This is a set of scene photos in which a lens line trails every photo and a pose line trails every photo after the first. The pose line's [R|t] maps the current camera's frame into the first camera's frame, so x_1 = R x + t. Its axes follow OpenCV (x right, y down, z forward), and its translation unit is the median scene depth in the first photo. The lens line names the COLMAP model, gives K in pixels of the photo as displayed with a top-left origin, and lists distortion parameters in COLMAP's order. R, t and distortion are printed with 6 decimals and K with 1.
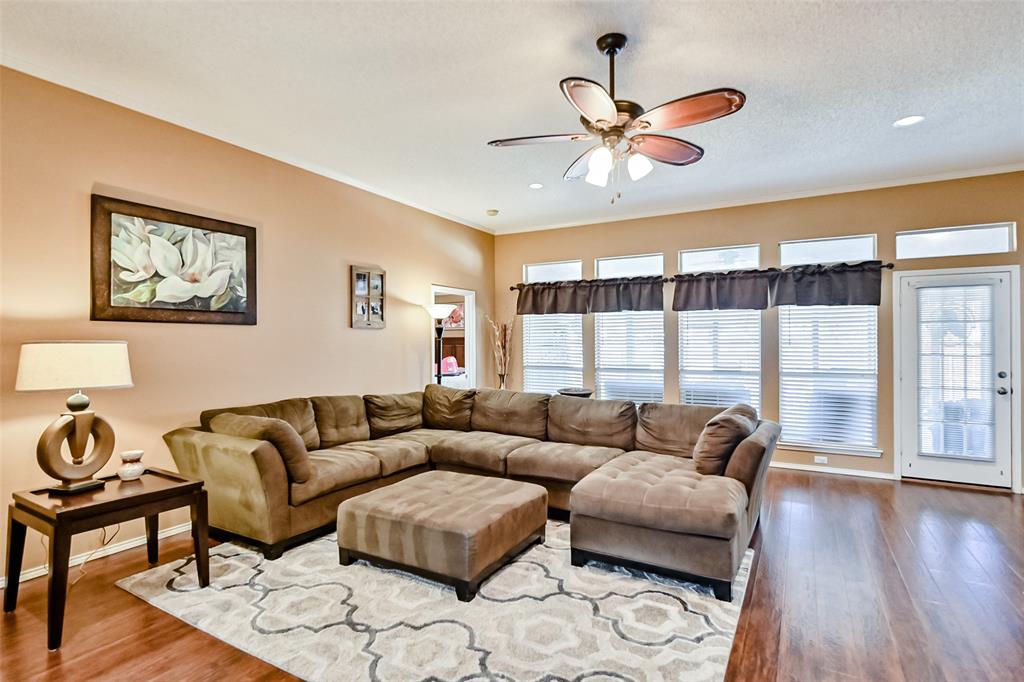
lens RADIAL K [[501.2, 0, 512.6], [0, 501.2, 344.7], [0, 0, 1]] dist [0.000615, -0.000169]
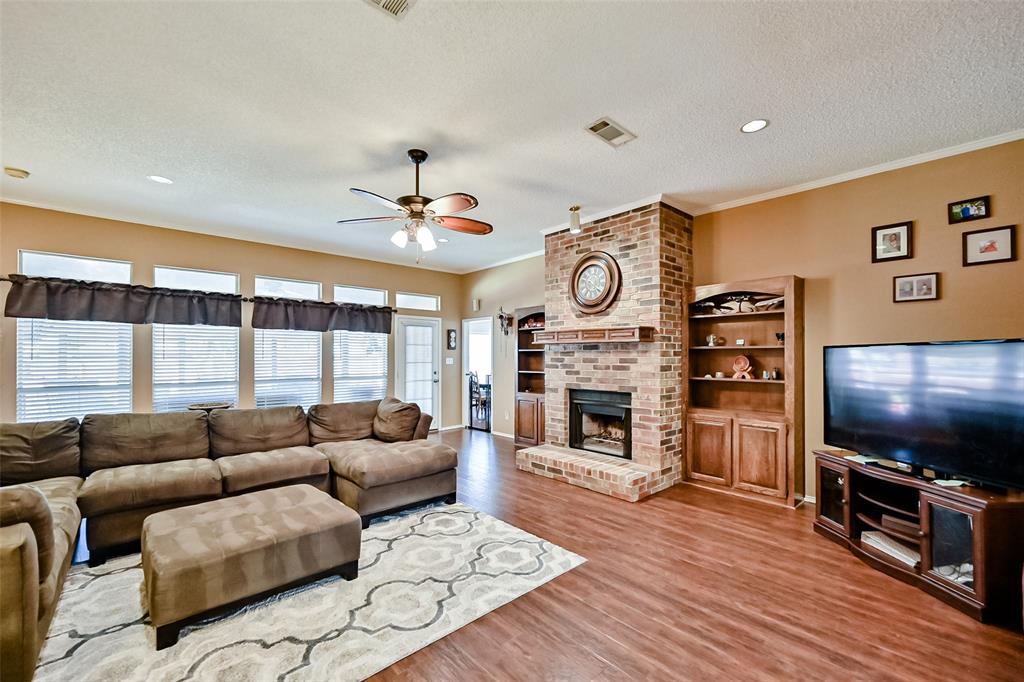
lens RADIAL K [[409.2, 0, 522.3], [0, 409.2, 358.7], [0, 0, 1]] dist [-0.002046, 0.000703]
pose [[0.305157, -0.005389, 0.952287, -0.526920], [0.002645, 0.999985, 0.004811, -0.001506], [-0.952298, 0.001050, 0.305167, 0.202497]]
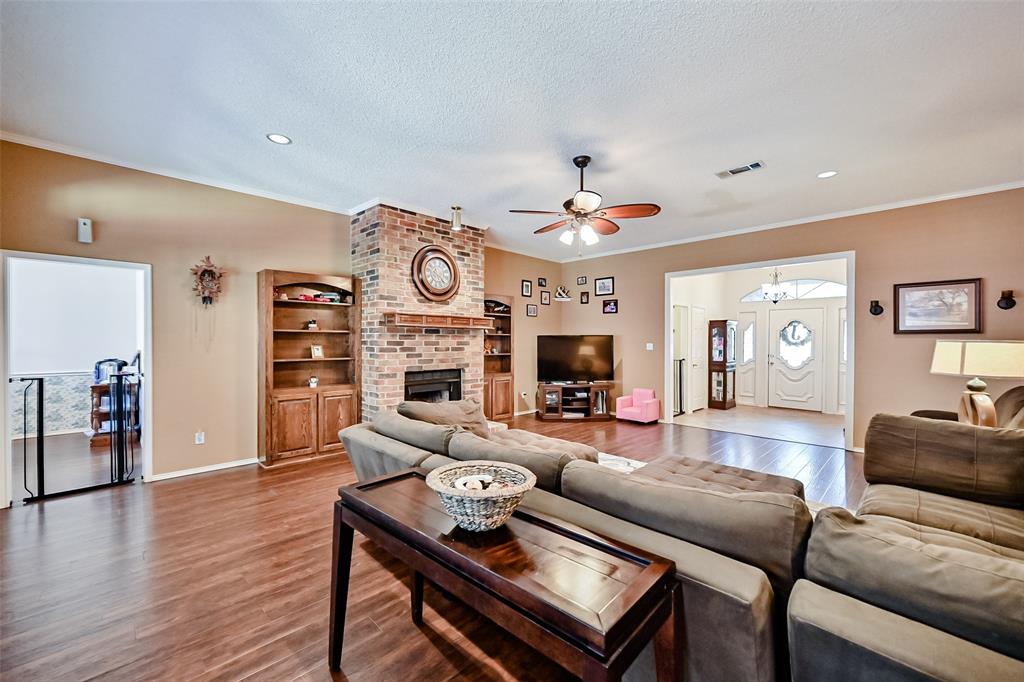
lens RADIAL K [[409.2, 0, 513.2], [0, 409.2, 337.2], [0, 0, 1]] dist [-0.002046, 0.000703]
pose [[-0.958978, -0.001347, 0.283478, 0.004000], [-0.003056, 0.999980, -0.005587, -0.003091], [-0.283464, -0.006224, -0.958963, 1.442281]]
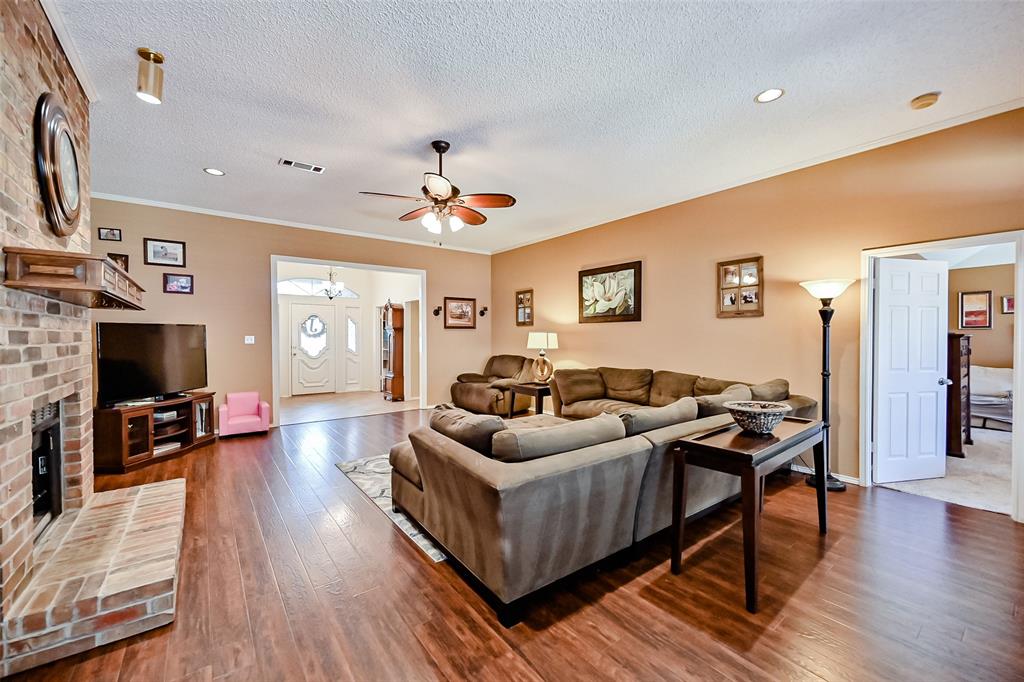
lens RADIAL K [[409.2, 0, 509.4], [0, 409.2, 338.2], [0, 0, 1]] dist [-0.002046, 0.000703]
pose [[-0.402019, 0.007871, -0.915598, 0.791138], [-0.001692, 0.999955, 0.009339, 0.003804], [0.915630, 0.005304, -0.401987, 1.053653]]
